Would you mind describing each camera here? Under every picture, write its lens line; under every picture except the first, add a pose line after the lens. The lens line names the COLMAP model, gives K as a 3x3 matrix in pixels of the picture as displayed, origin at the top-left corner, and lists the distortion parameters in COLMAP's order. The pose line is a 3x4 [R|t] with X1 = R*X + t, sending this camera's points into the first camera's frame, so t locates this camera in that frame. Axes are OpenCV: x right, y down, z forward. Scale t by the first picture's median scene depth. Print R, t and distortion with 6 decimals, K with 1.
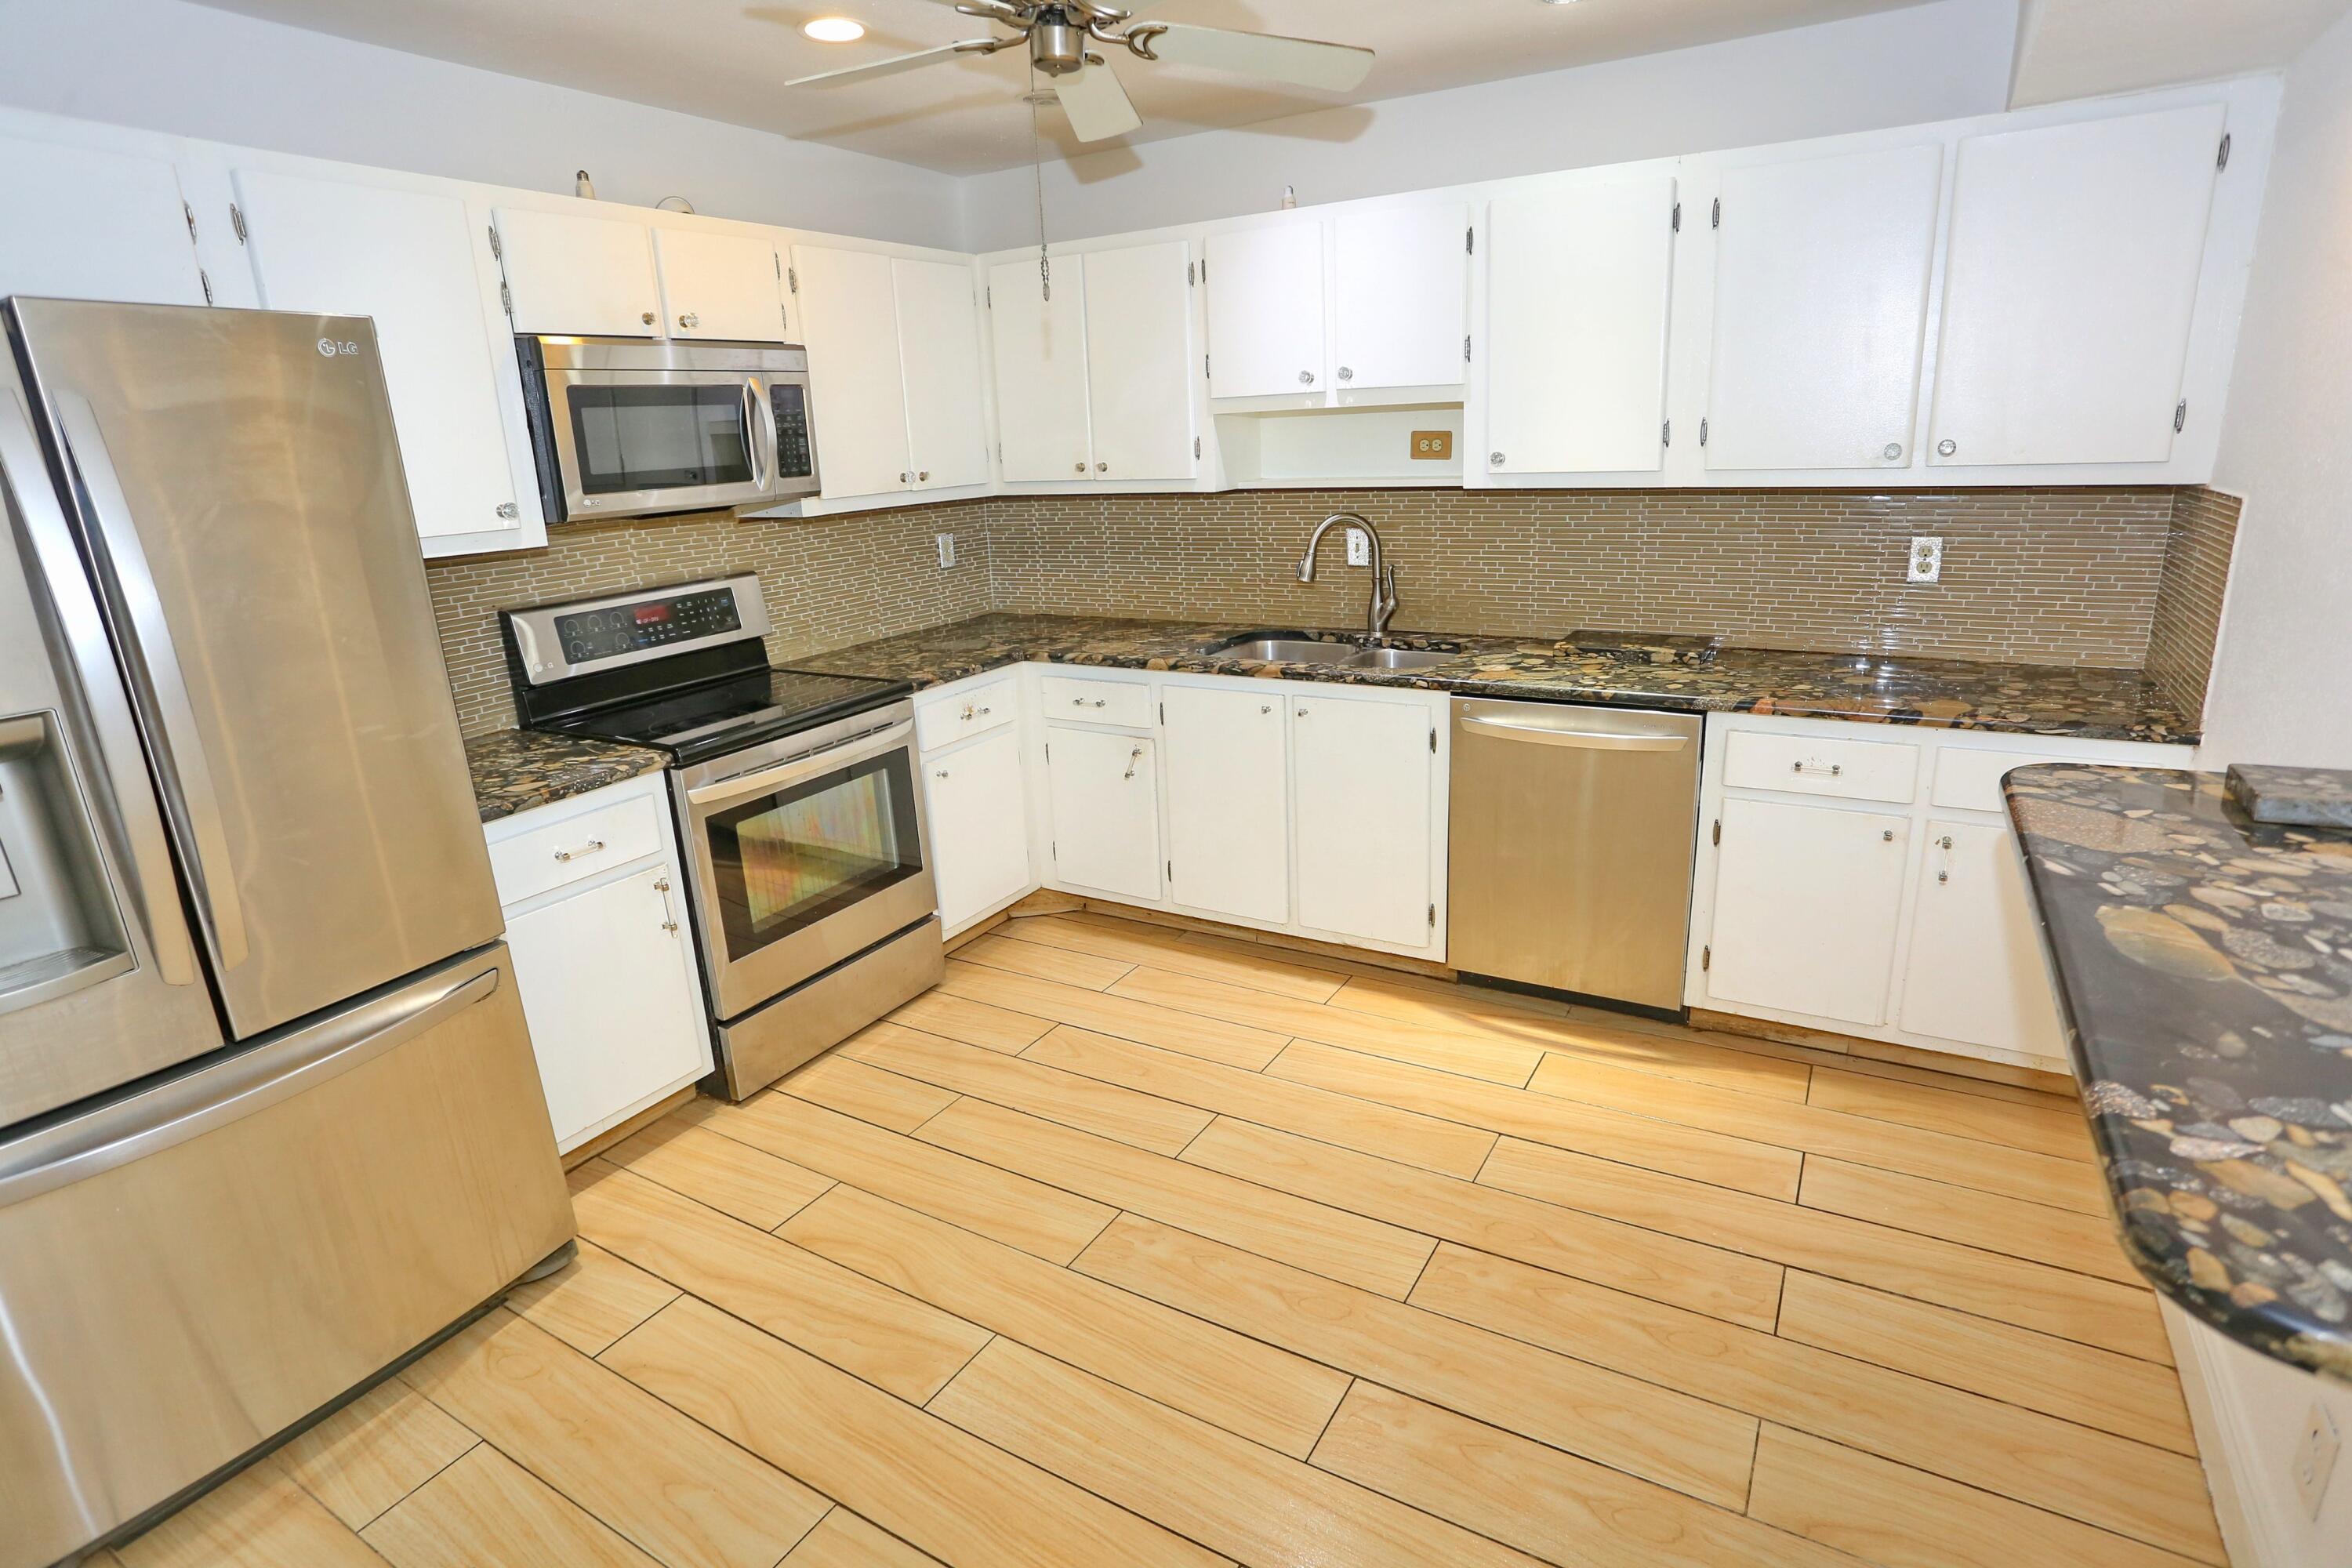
lens RADIAL K [[1165.8, 0, 1176.0], [0, 1165.8, 784.0], [0, 0, 1]] dist [-0.077643, 0.036835]
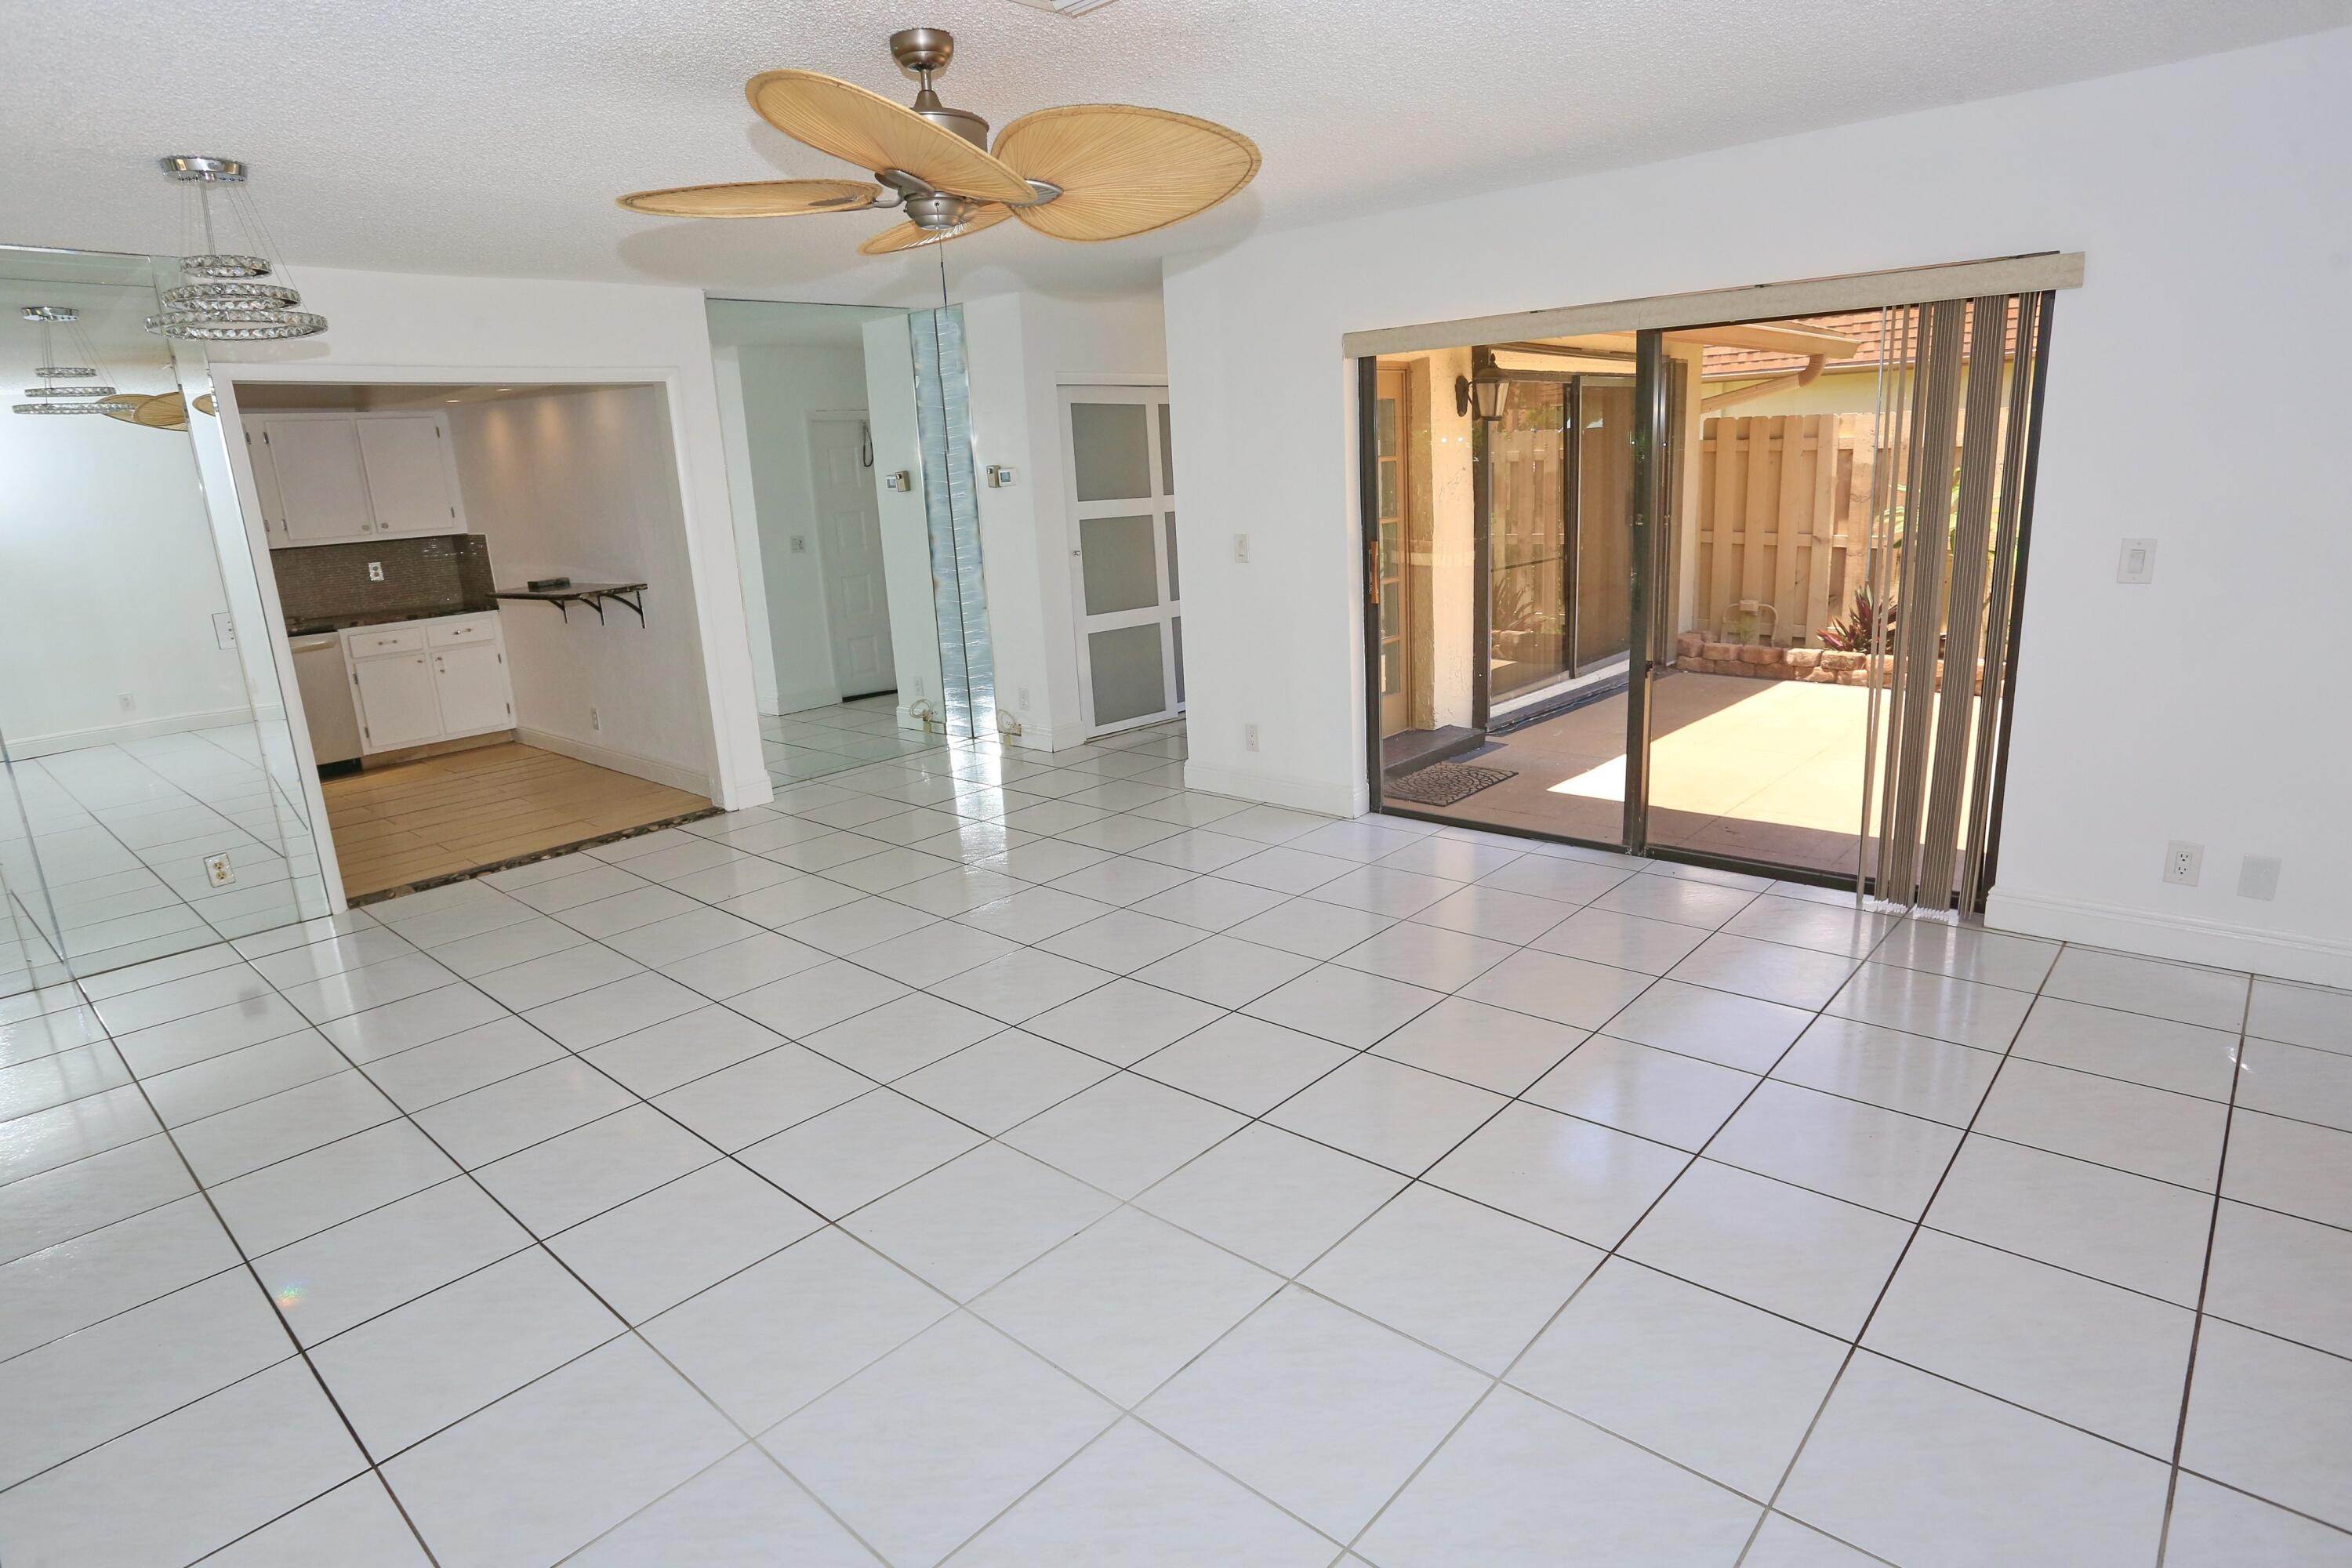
lens RADIAL K [[1261.8, 0, 1176.0], [0, 1261.8, 784.0], [0, 0, 1]] dist [-0.001619, -0.000377]
pose [[0.203401, -0.199406, 0.958575, -1.485158], [0.318094, 0.939390, 0.127918, 0.382928], [-0.925983, 0.278899, 0.254503, -1.040310]]
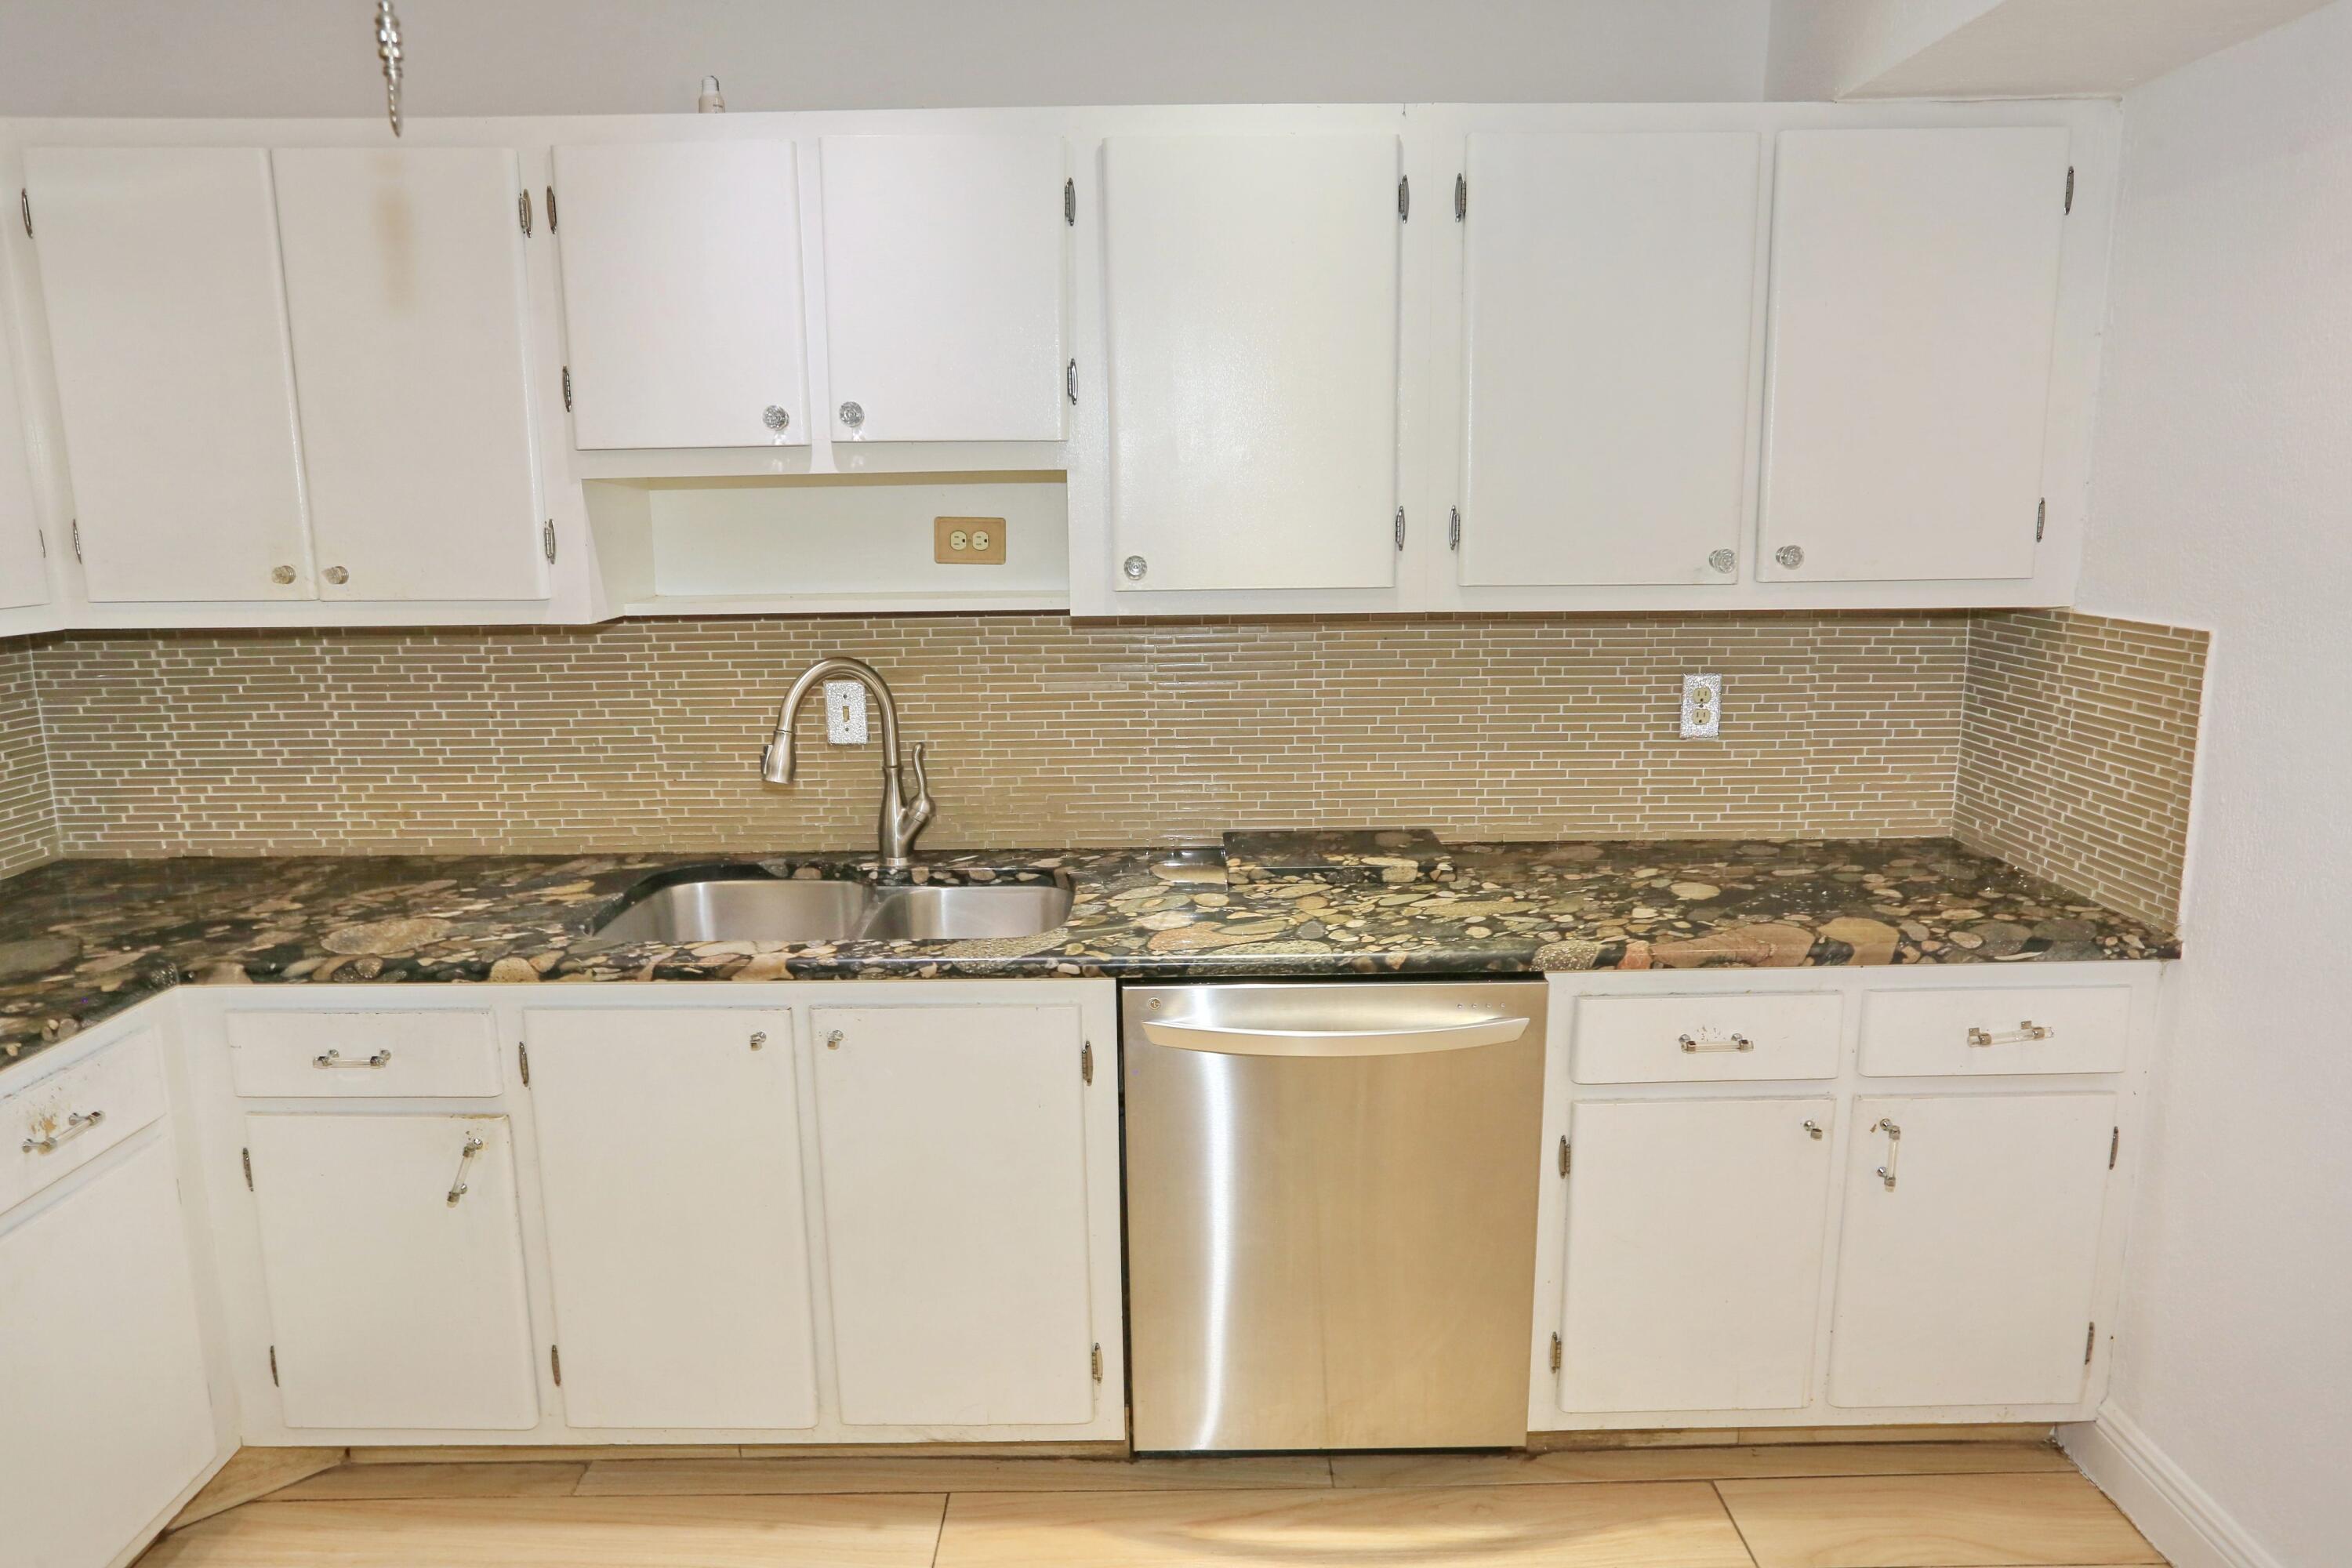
lens RADIAL K [[1487.2, 0, 1176.0], [0, 1487.2, 784.0], [0, 0, 1]] dist [-0.078401, 0.075668]
pose [[0.858558, -0.063415, 0.508779, -0.085297], [0.121458, 0.989232, -0.081660, -0.095098], [-0.498122, 0.131905, 0.857015, 0.312134]]
